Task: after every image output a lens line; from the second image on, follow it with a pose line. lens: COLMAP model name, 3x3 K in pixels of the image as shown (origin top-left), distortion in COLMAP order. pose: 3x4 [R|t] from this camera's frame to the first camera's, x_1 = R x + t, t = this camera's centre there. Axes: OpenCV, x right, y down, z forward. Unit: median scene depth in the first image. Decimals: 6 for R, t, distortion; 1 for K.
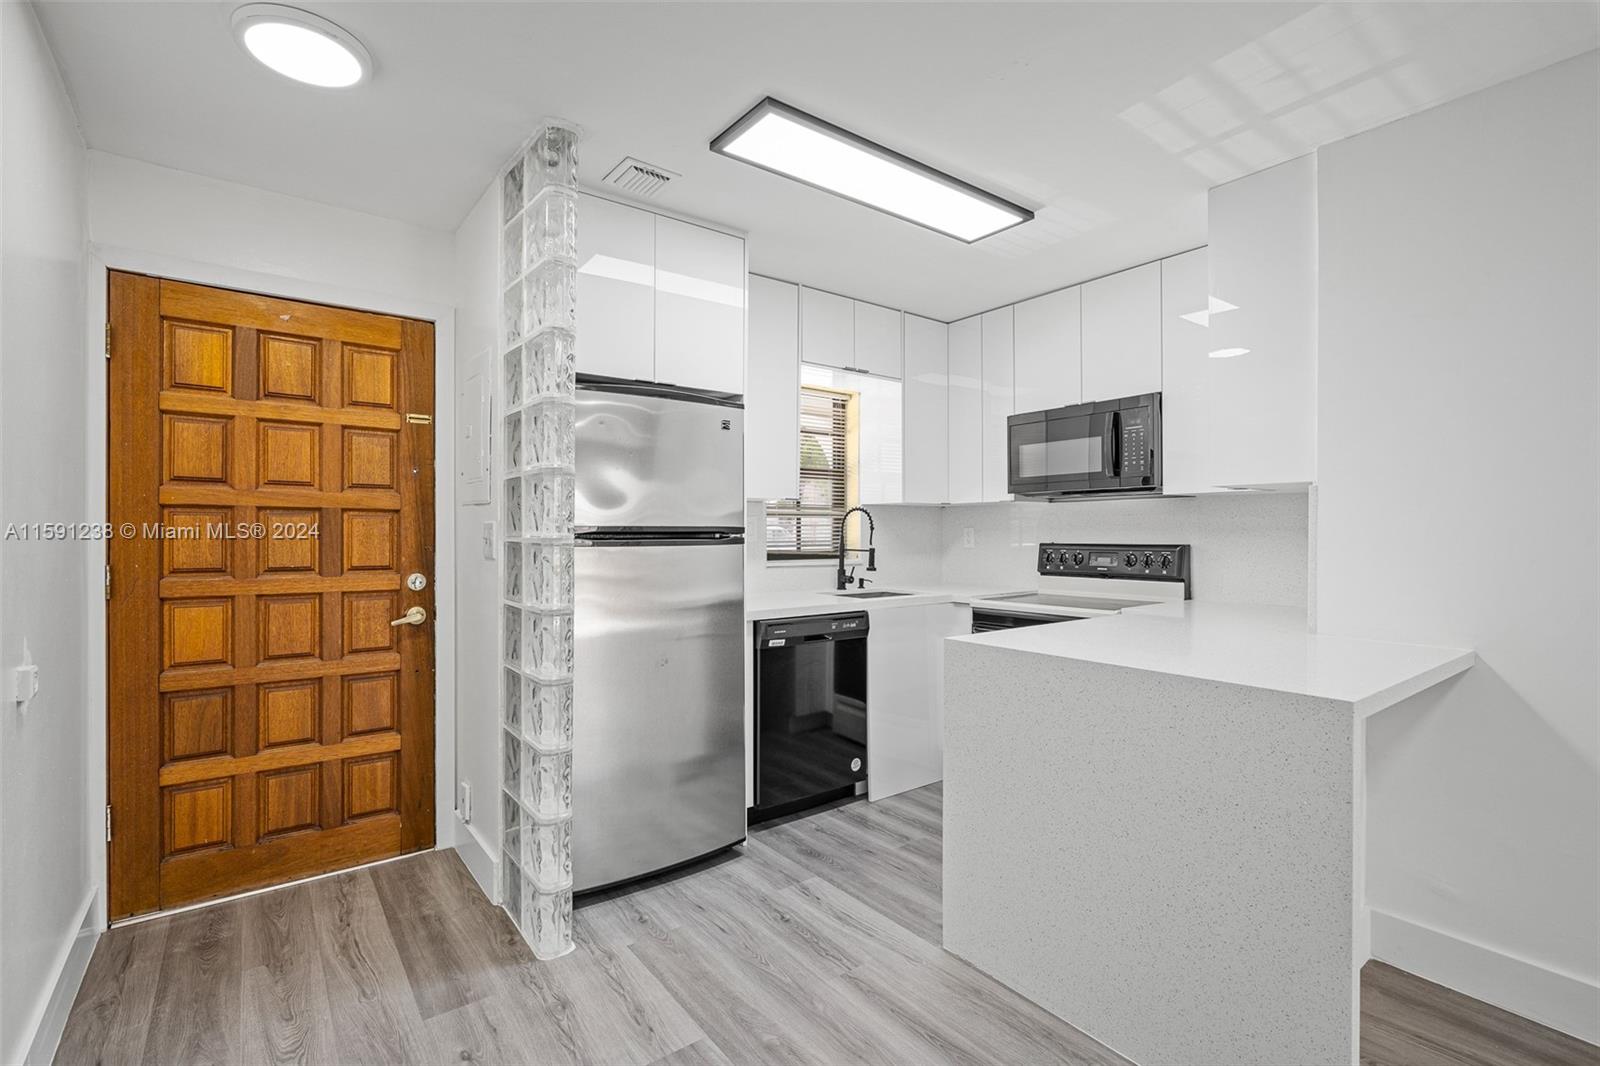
lens RADIAL K [[731.8, 0, 801.0], [0, 731.8, 532.4], [0, 0, 1]] dist [0.004856, 0.000791]
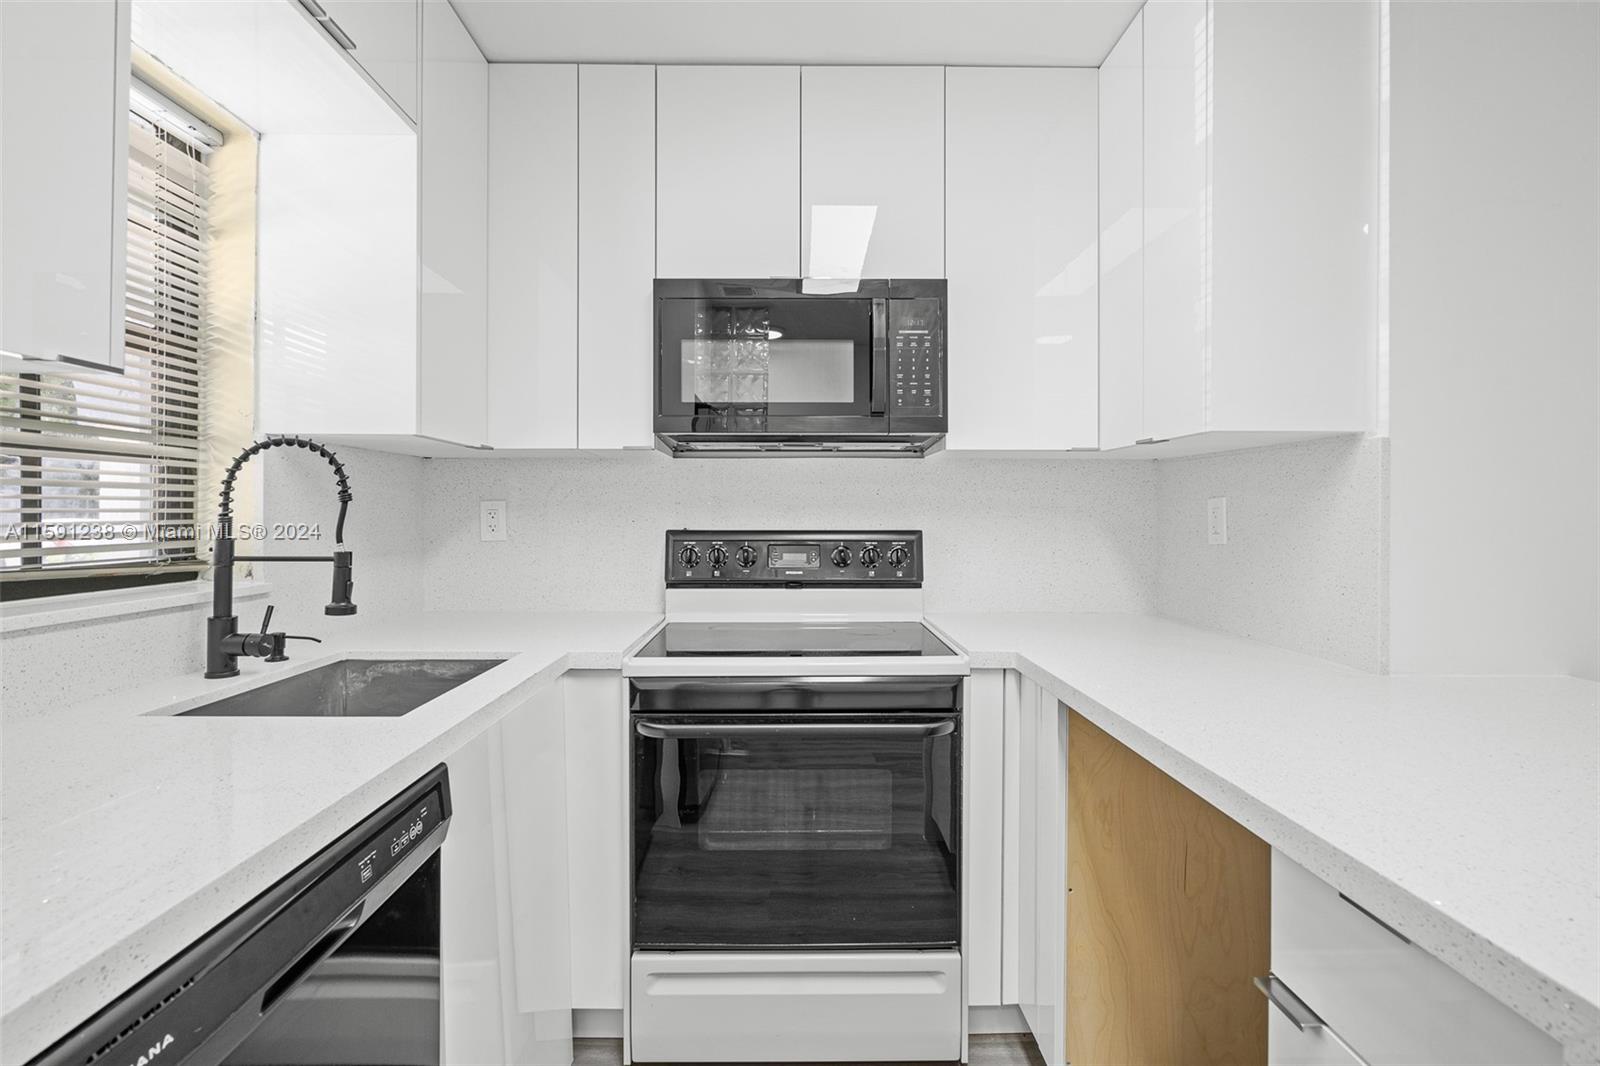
lens RADIAL K [[731.8, 0, 785.3], [0, 731.8, 509.7], [0, 0, 1]] dist [0.004856, 0.000791]
pose [[0.603940, 0.006844, 0.797000, -0.059552], [-0.004481, 0.999976, -0.005192, 0.001745], [-0.797017, -0.000436, 0.603957, 0.608263]]
